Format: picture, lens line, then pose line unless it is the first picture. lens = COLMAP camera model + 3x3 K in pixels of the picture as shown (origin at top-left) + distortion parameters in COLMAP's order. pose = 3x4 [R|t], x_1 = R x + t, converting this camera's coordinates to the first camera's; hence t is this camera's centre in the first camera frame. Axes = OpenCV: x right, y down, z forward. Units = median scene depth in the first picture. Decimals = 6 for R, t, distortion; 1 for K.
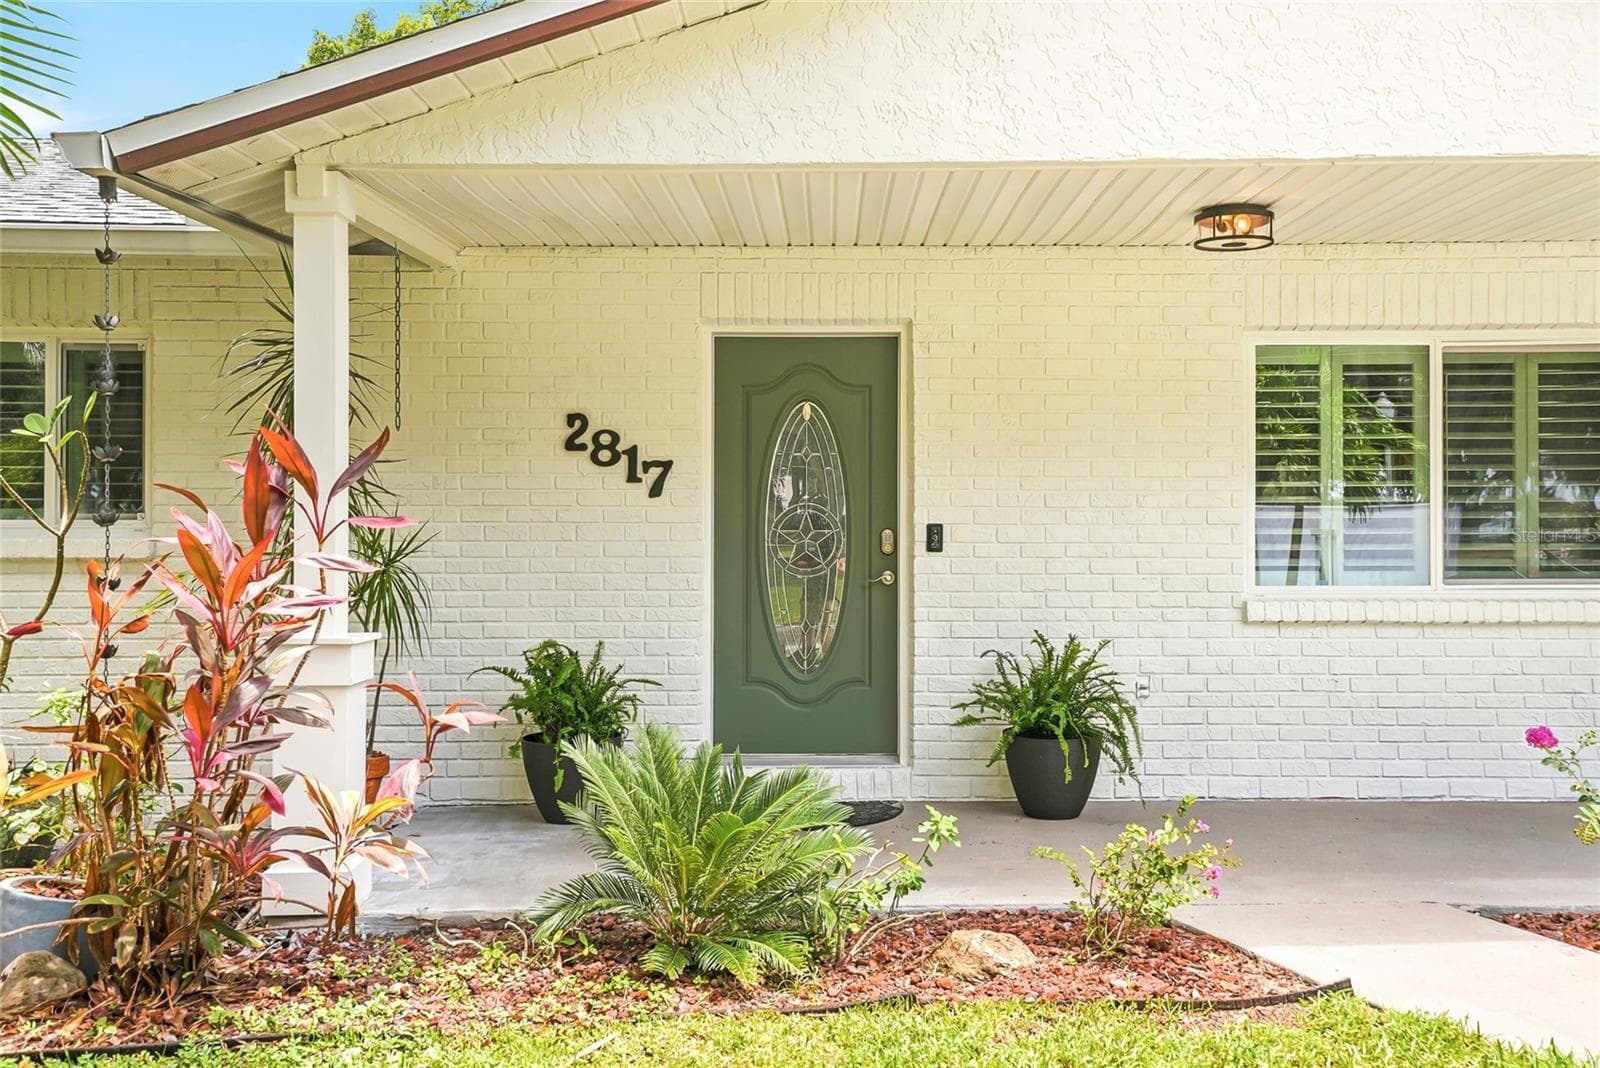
lens RADIAL K [[1545.8, 0, 812.6], [0, 1545.8, 527.8], [0, 0, 1]] dist [0.057377, 0.000000]
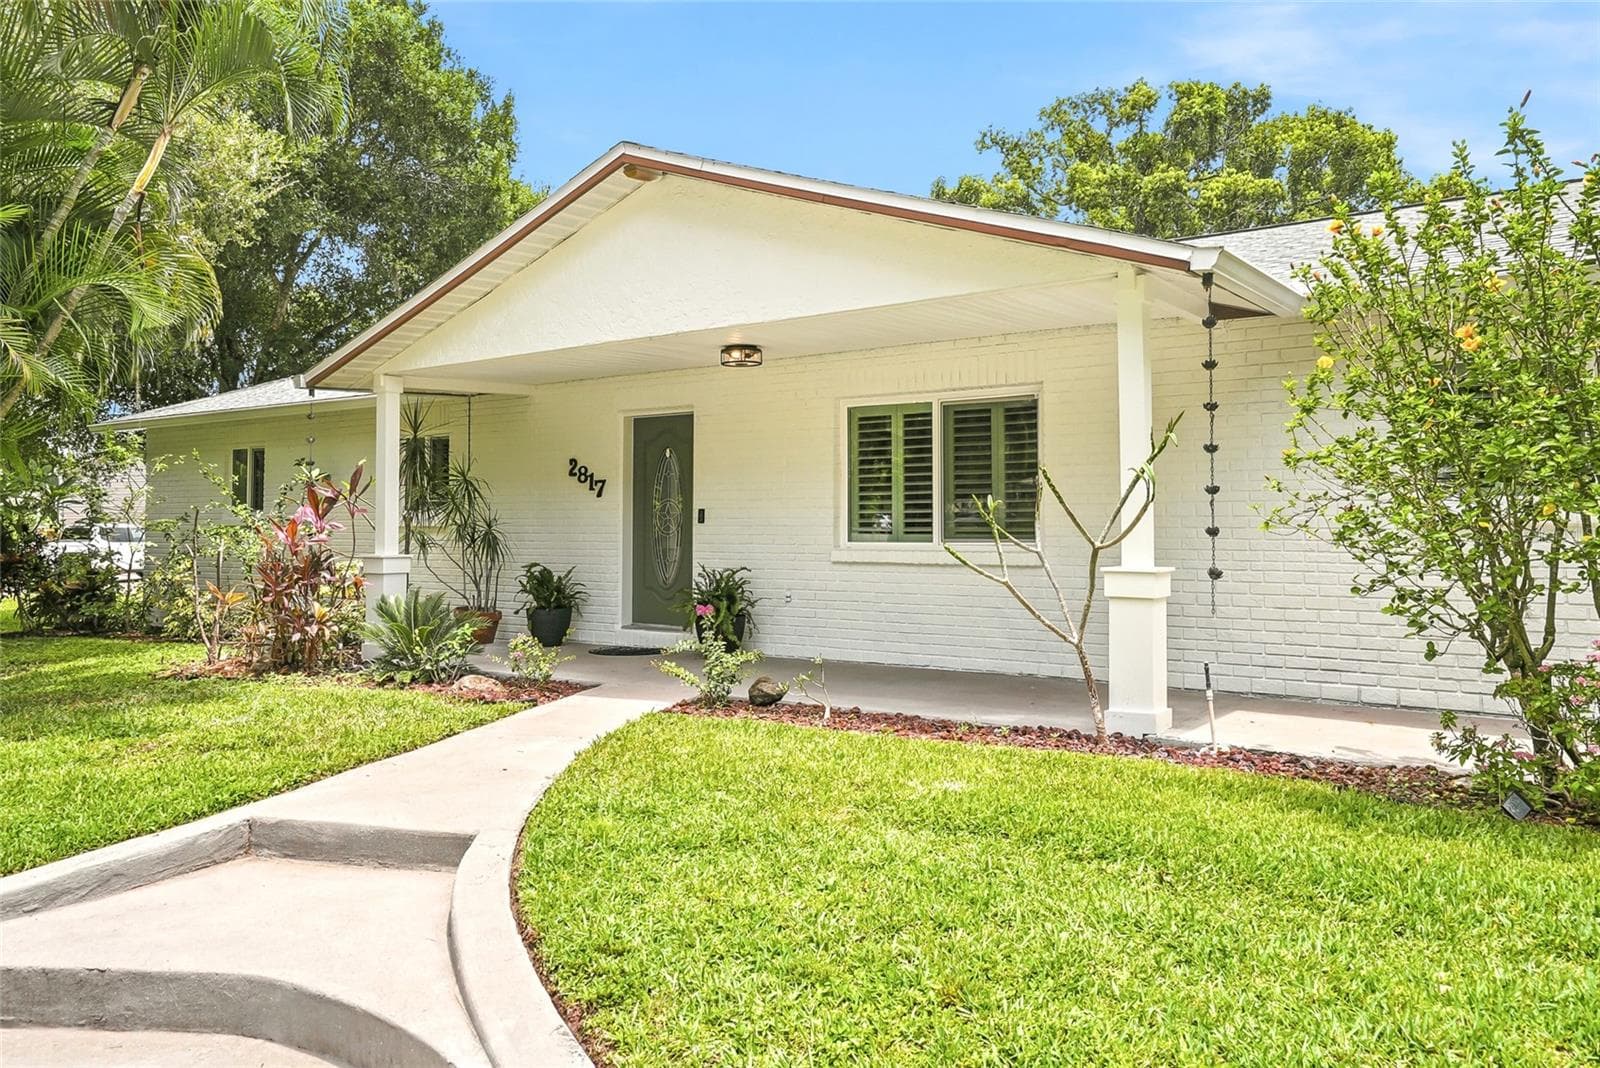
lens RADIAL K [[1222.6, 0, 768.5], [0, 1222.6, 498.3], [0, 0, 1]] dist [0.024101, 0.004336]
pose [[0.788313, -0.013603, -0.615124, 1.142415], [0.005264, 0.999868, -0.015365, 0.008670], [0.615251, 0.008875, 0.788281, -0.172803]]
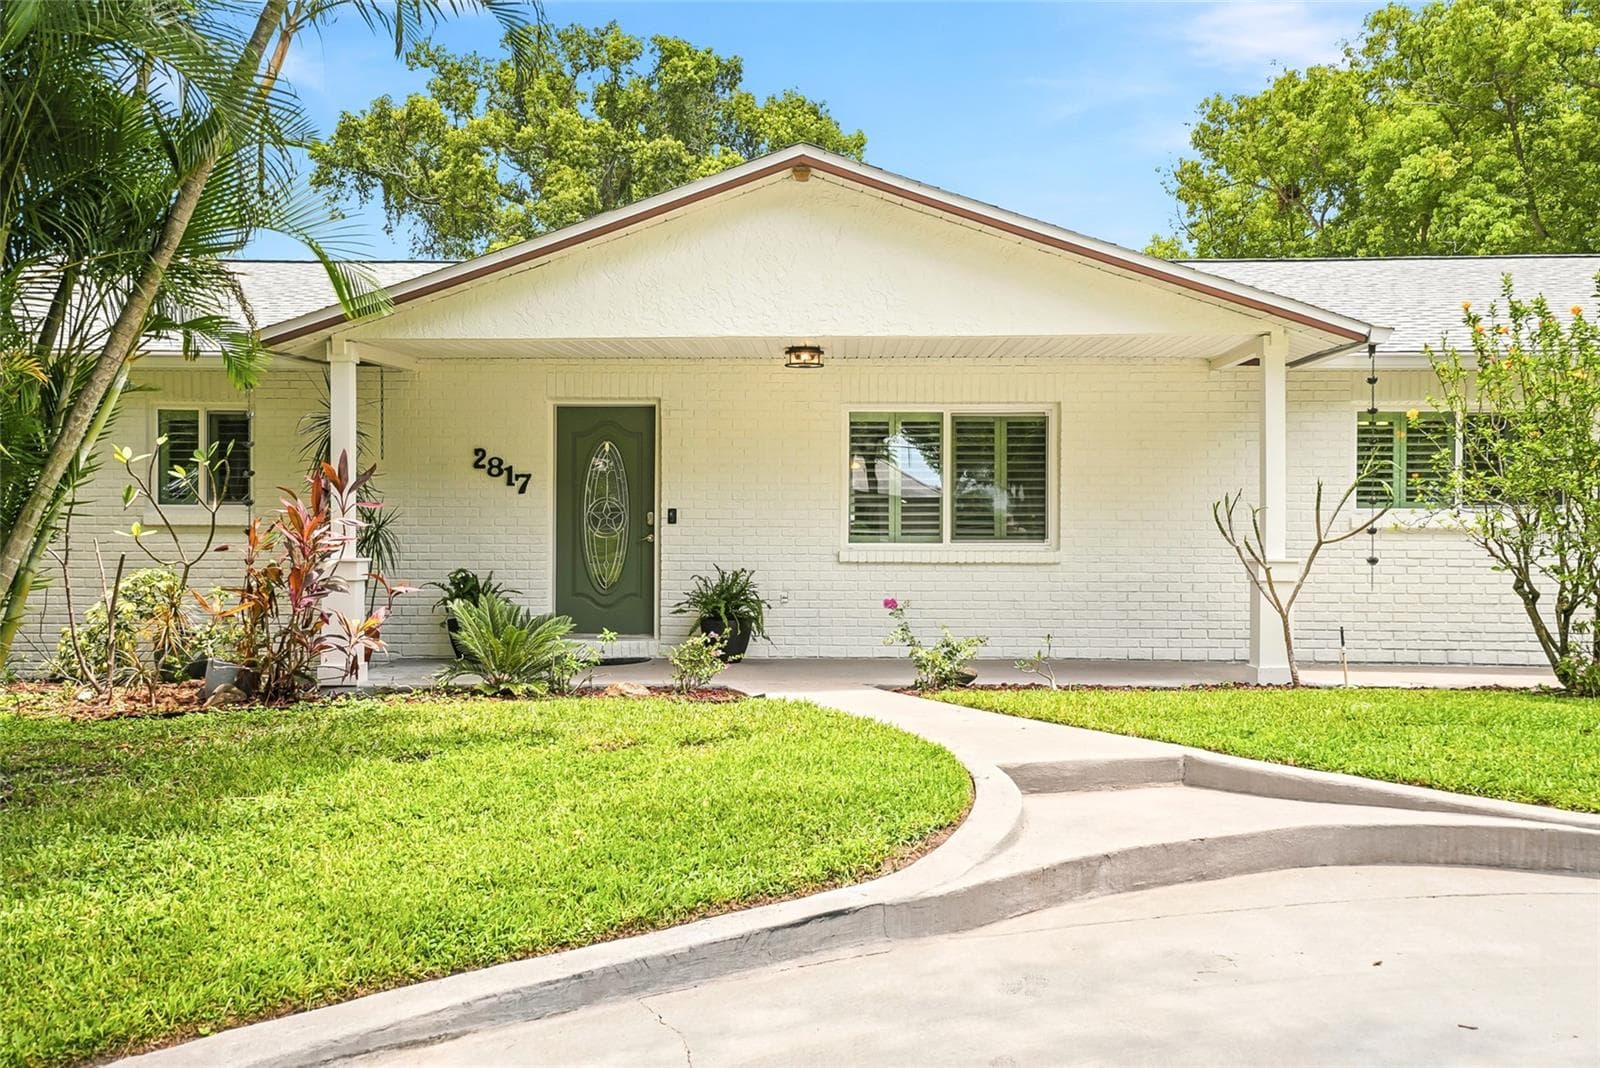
lens RADIAL K [[1628.8, 0, 786.3], [0, 1628.8, 537.0], [0, 0, 1]] dist [0.068616, 0.000000]
pose [[0.999086, 0.004337, -0.042521, 0.310421], [-0.004013, 0.999962, 0.007692, 0.016499], [0.042553, -0.007514, 0.999066, -0.979600]]
